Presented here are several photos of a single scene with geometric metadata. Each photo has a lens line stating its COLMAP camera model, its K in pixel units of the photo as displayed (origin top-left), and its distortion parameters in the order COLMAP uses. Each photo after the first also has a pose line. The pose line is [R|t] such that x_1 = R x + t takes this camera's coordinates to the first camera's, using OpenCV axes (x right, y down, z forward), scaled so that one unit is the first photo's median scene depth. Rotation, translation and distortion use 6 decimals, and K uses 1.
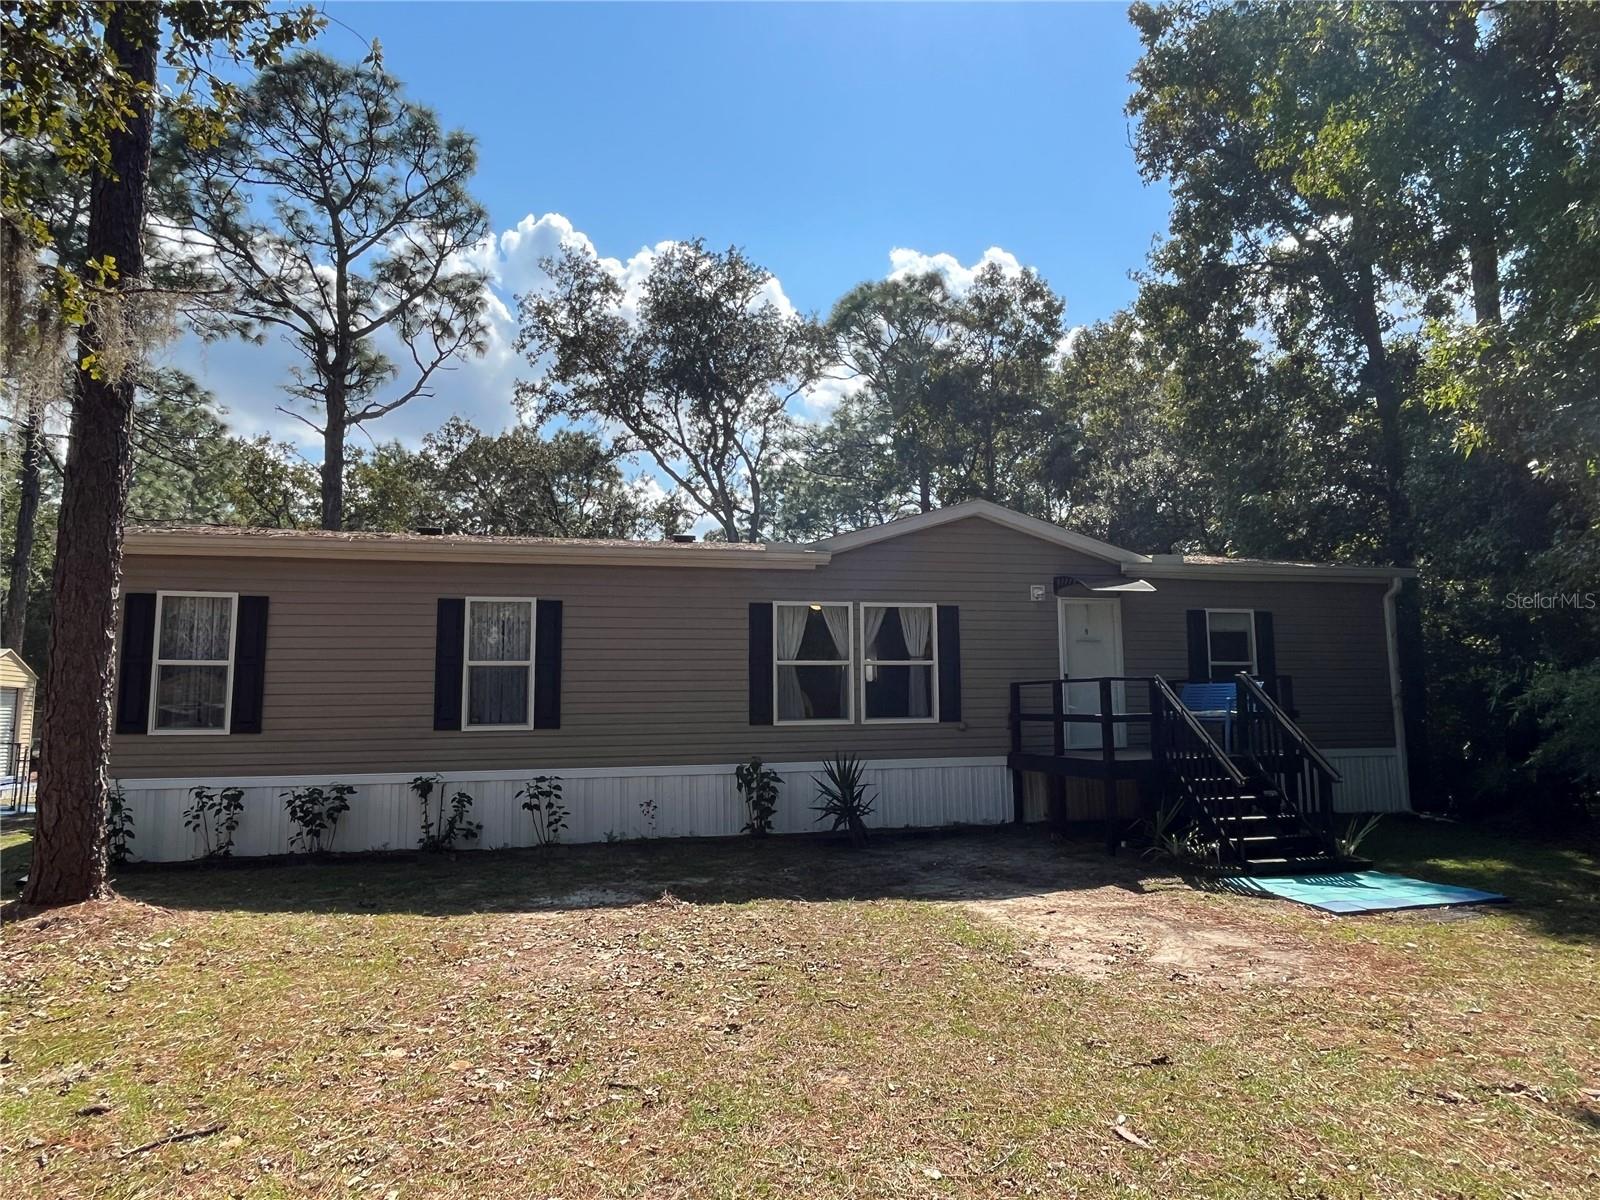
lens RADIAL K [[1011.7, 0, 808.8], [0, 1011.7, 613.6], [0, 0, 1]] dist [-0.011194, -0.010285]
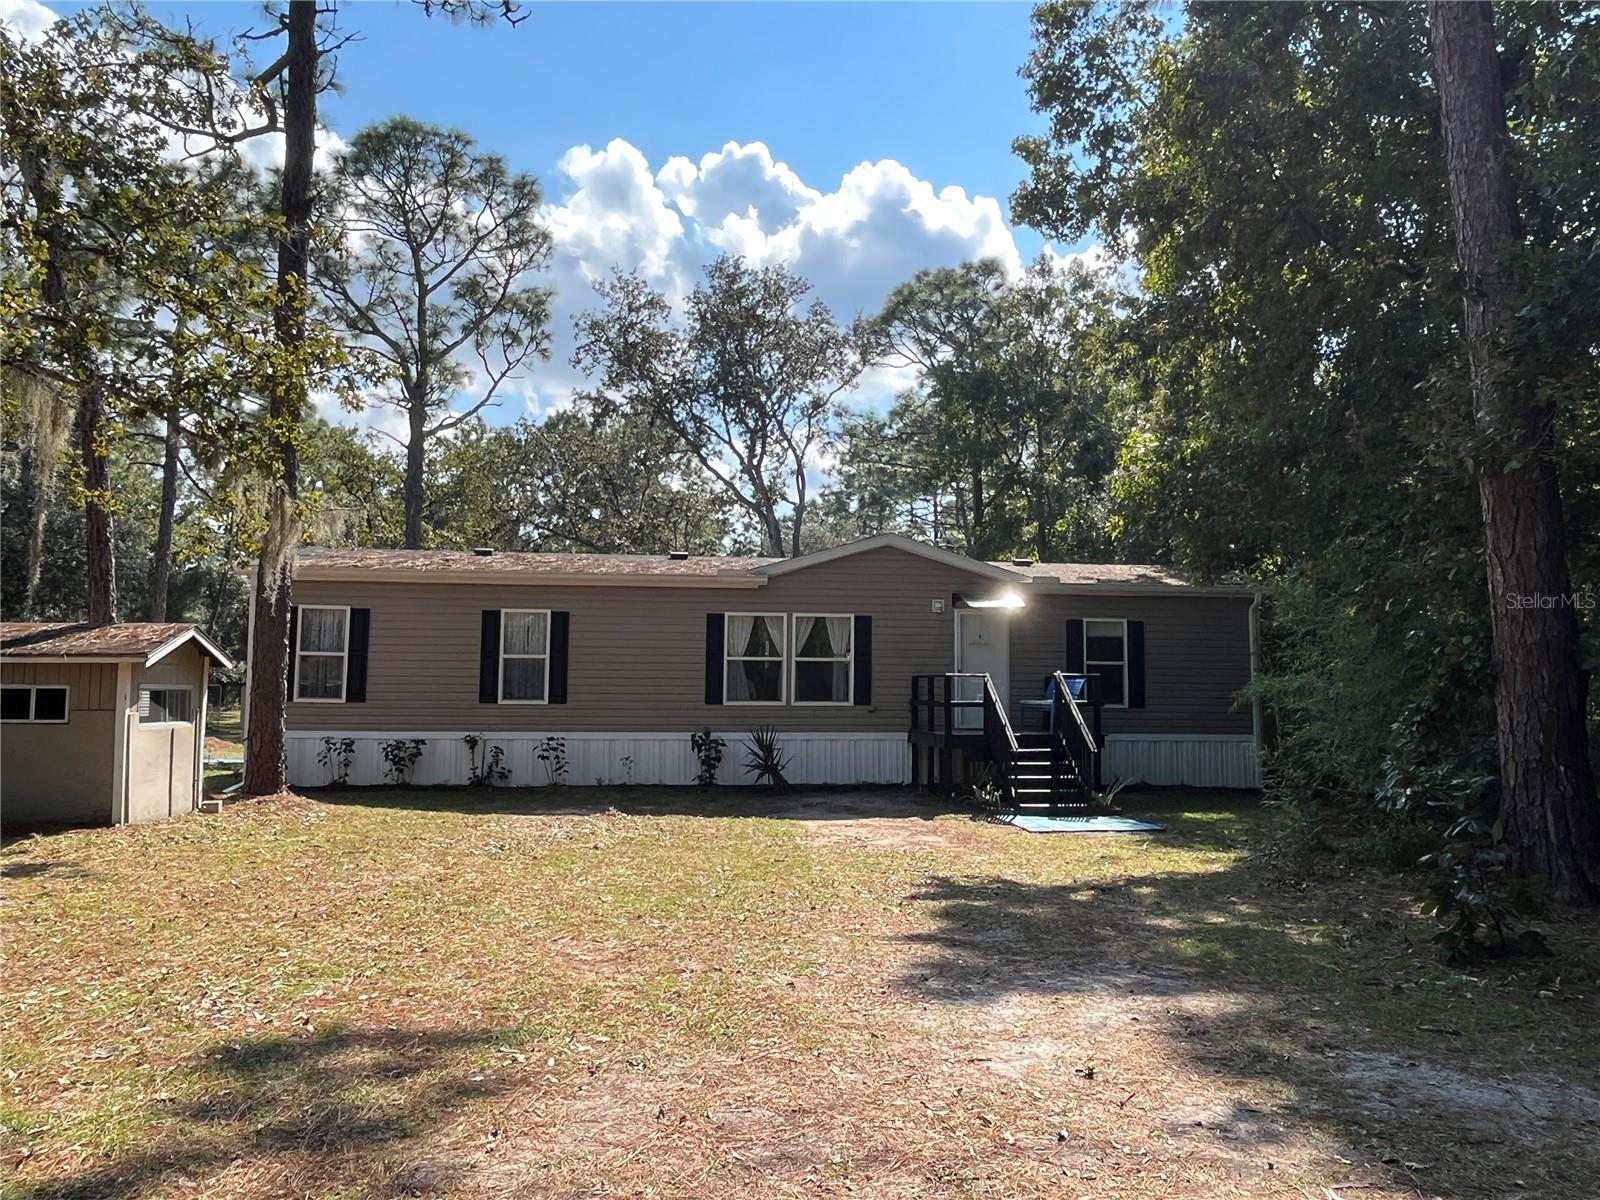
lens RADIAL K [[1172.3, 0, 797.2], [0, 1172.3, 593.7], [0, 0, 1]] dist [-0.045825, 0.005873]
pose [[0.992209, 0.007975, -0.124332, 0.227849], [-0.007059, 0.999945, 0.007805, -0.044819], [0.124387, -0.006867, 0.992210, -0.475207]]
